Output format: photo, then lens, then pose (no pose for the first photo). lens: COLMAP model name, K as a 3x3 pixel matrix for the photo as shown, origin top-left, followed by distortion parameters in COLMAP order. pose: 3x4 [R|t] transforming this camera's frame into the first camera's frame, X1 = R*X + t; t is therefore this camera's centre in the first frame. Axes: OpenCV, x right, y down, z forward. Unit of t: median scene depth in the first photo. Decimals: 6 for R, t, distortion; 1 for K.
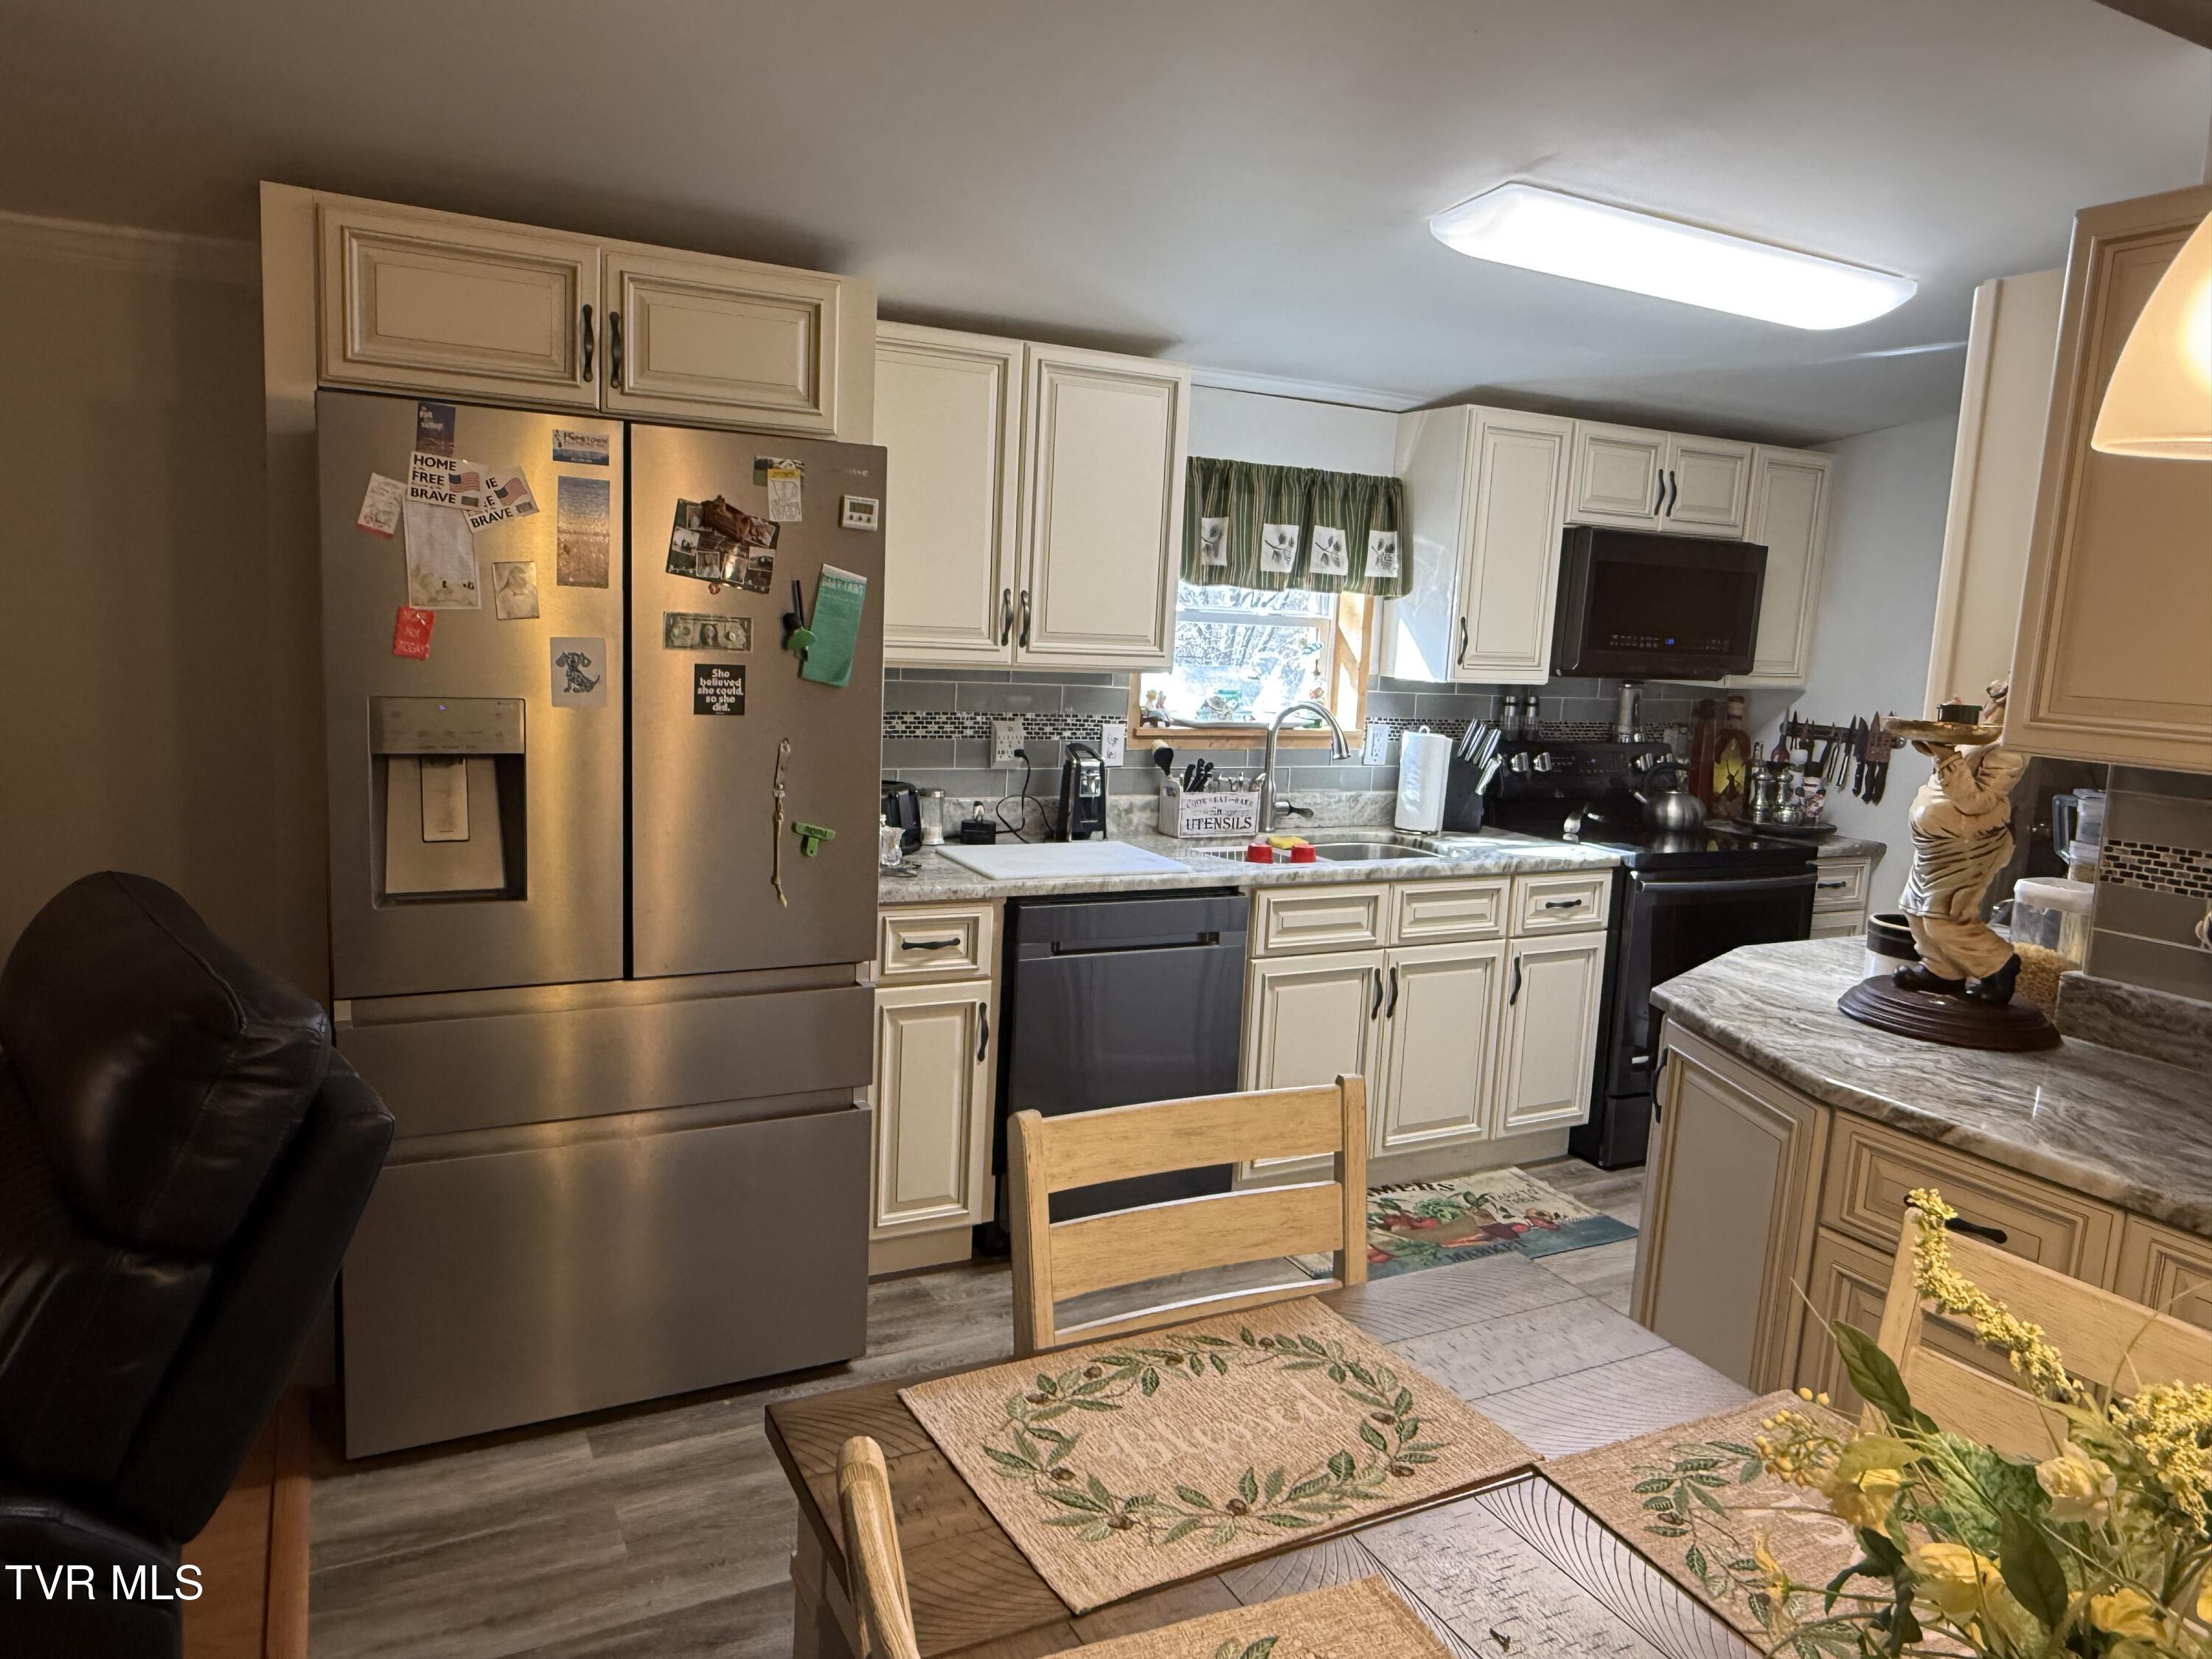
lens RADIAL K [[1460.9, 0, 1090.2], [0, 1460.9, 823.9], [0, 0, 1]] dist [-0.000643, 0.001249]
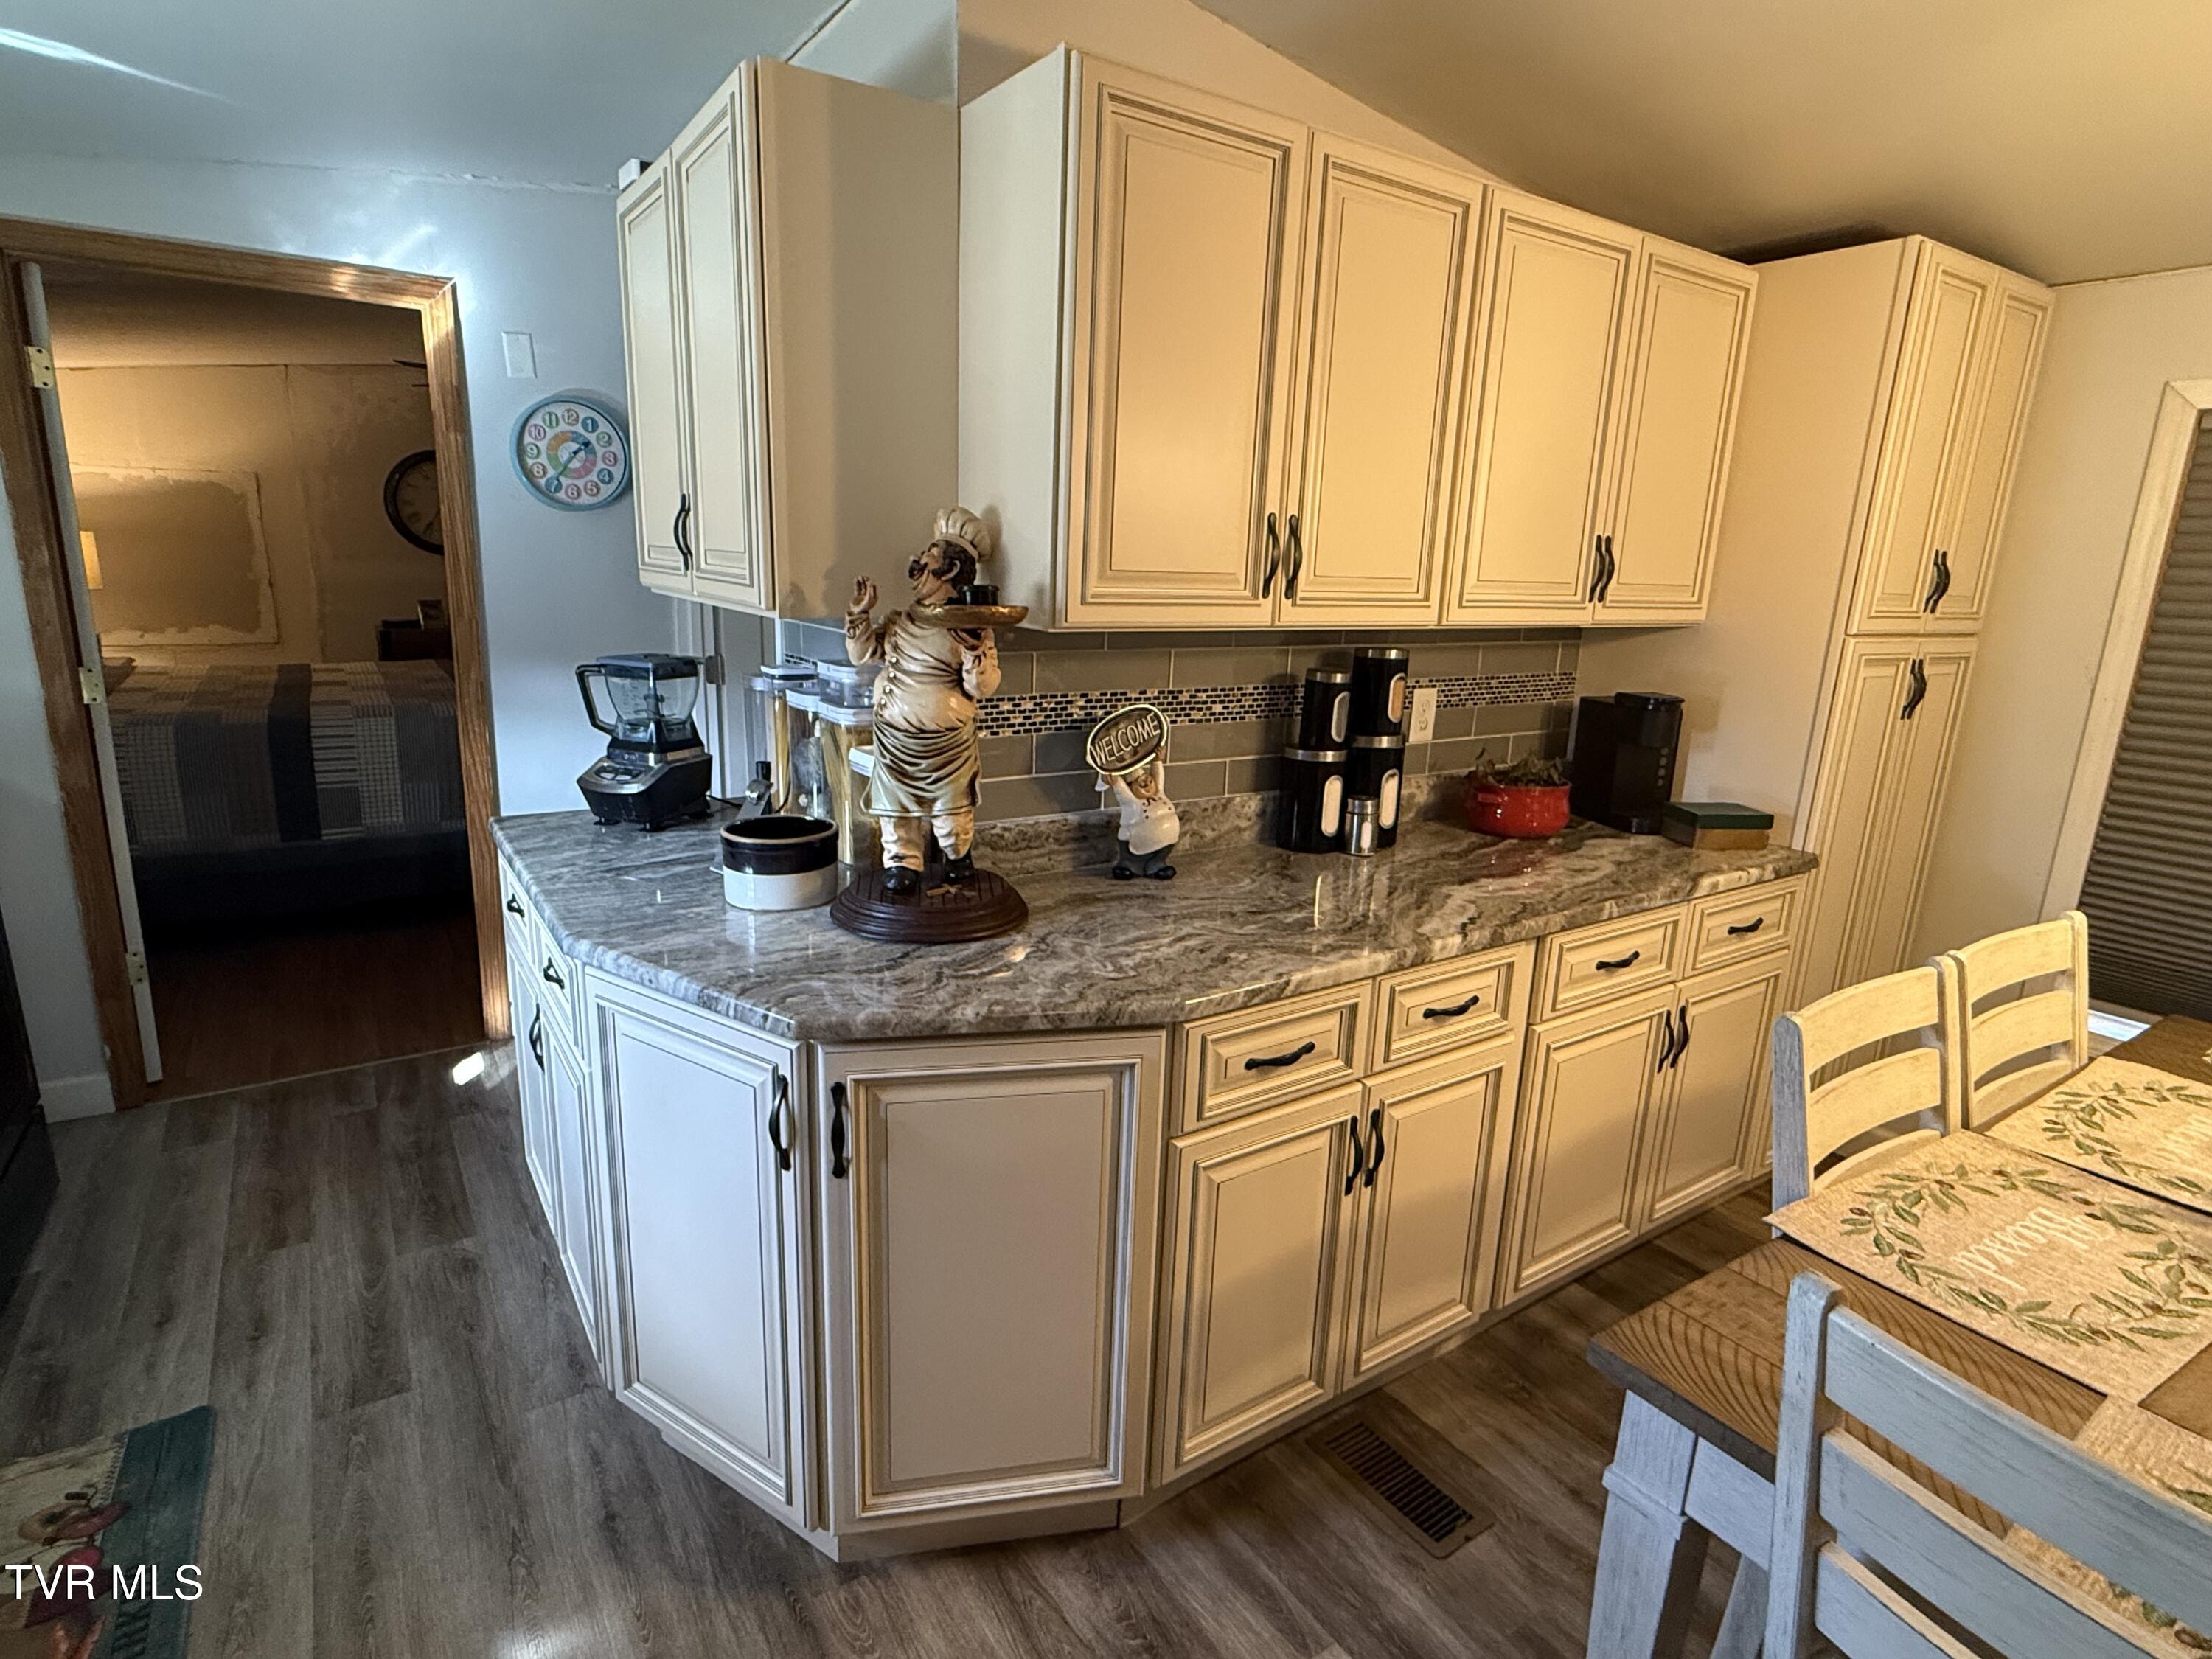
lens RADIAL K [[1142.6, 0, 1102.3], [0, 1142.6, 827.4], [0, 0, 1]] dist [0.001188, -0.001225]
pose [[-0.102819, -0.282648, 0.953697, -0.090609], [0.104359, 0.950422, 0.292929, -0.084418], [-0.989210, 0.129646, -0.068225, 0.596891]]
